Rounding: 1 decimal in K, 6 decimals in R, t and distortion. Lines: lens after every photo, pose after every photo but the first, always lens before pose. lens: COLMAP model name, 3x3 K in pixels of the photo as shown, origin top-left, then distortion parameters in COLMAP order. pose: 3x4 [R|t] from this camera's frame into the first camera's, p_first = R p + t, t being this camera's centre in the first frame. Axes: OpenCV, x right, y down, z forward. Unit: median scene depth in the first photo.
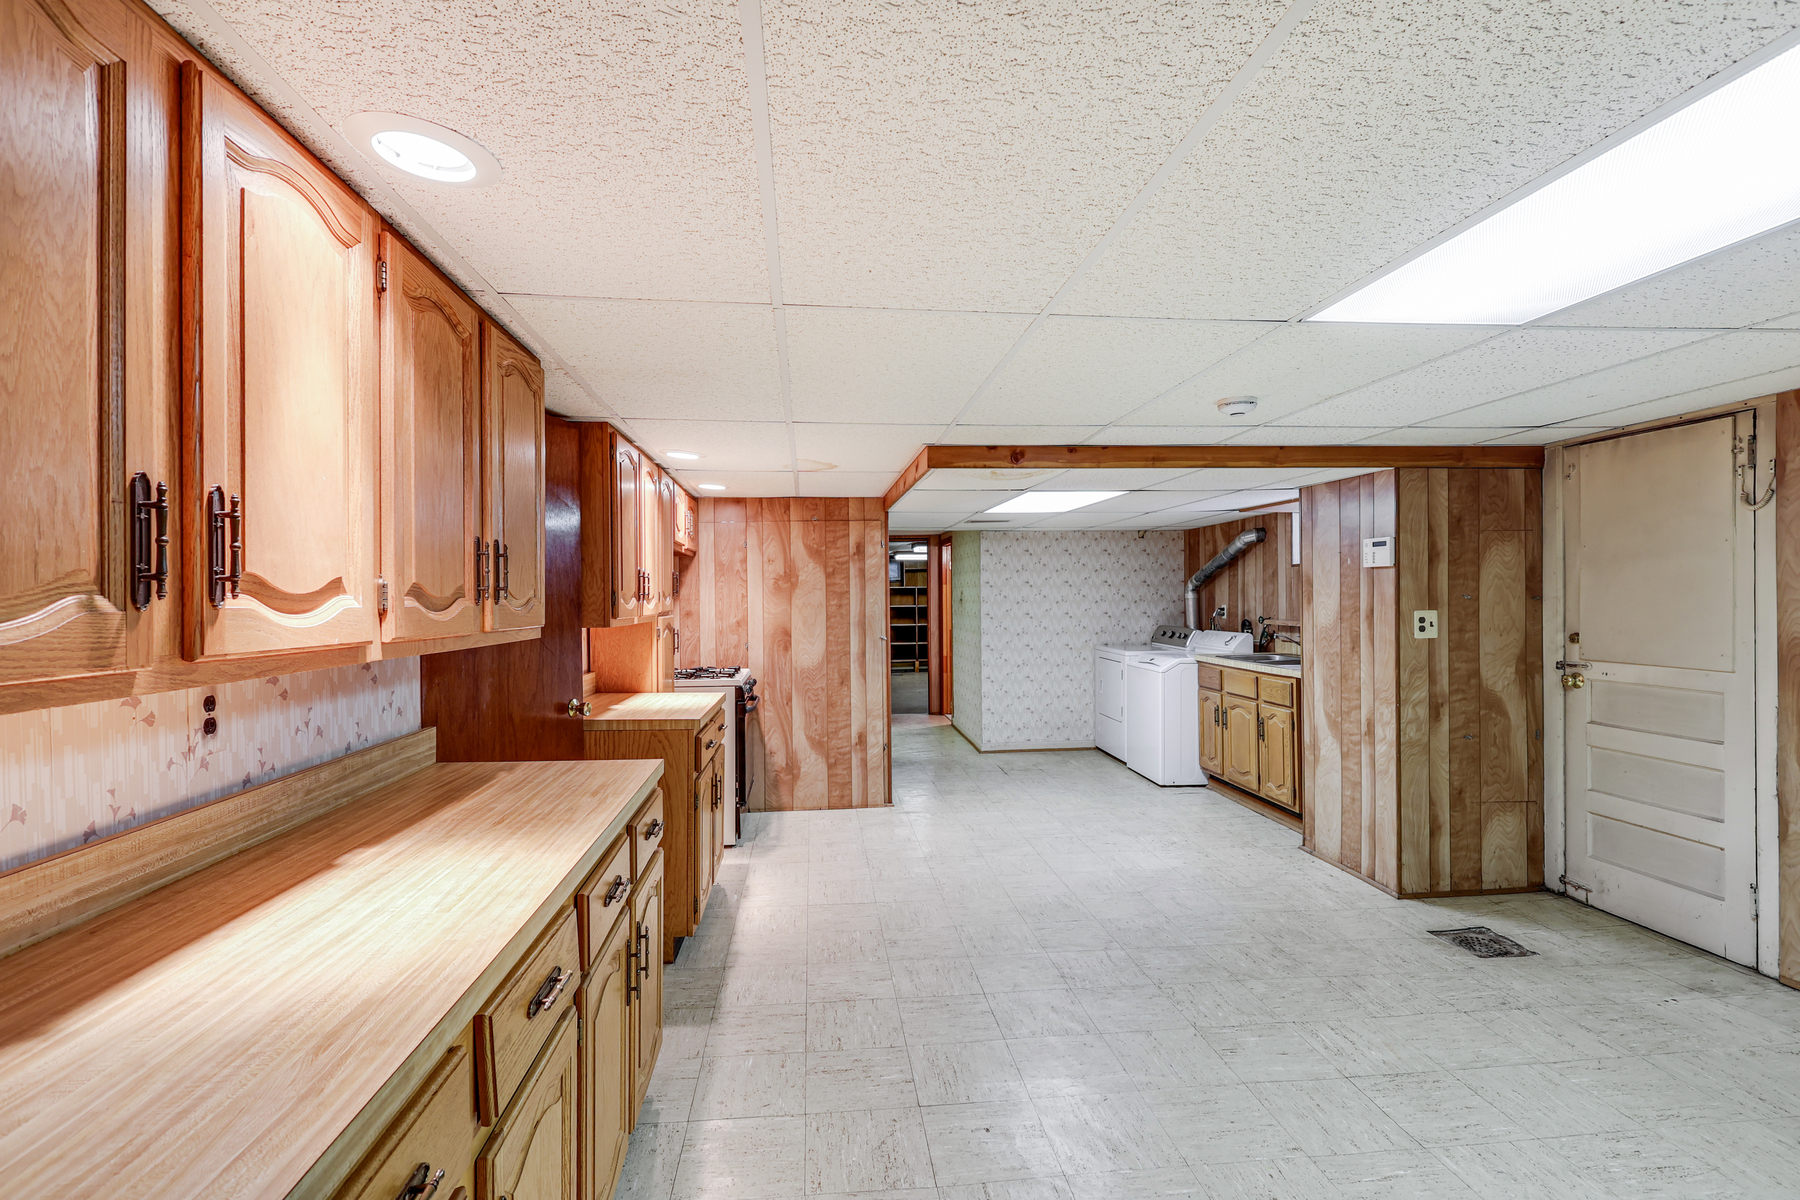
lens RADIAL K [[851.1, 0, 893.6], [0, 851.1, 594.0], [0, 0, 1]] dist [0.004330, -0.000095]
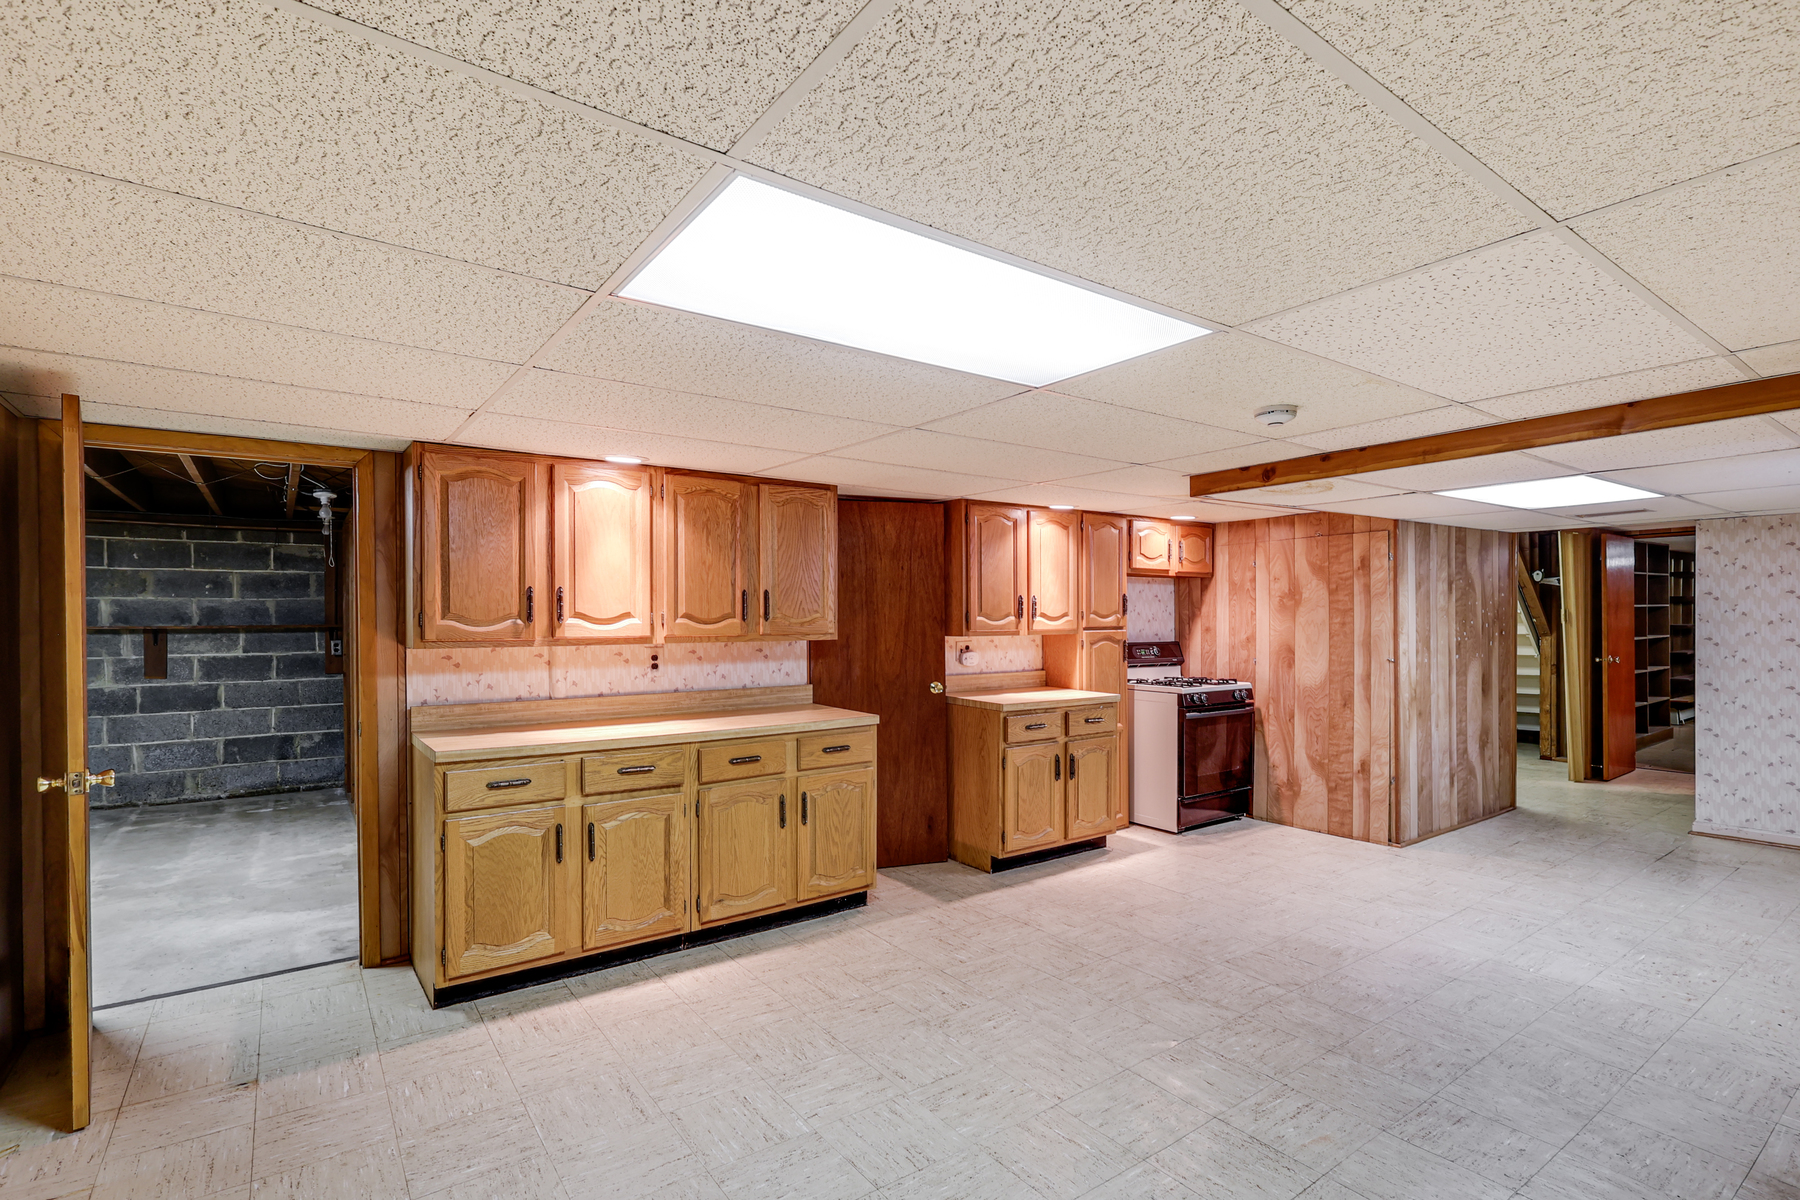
lens RADIAL K [[851.1, 0, 888.3], [0, 851.1, 613.3], [0, 0, 1]] dist [0.004330, -0.000095]
pose [[0.494778, 0.002267, -0.869016, 0.517762], [0.005431, 0.999969, 0.005701, -0.006177], [0.869002, -0.007540, 0.494751, 0.087936]]
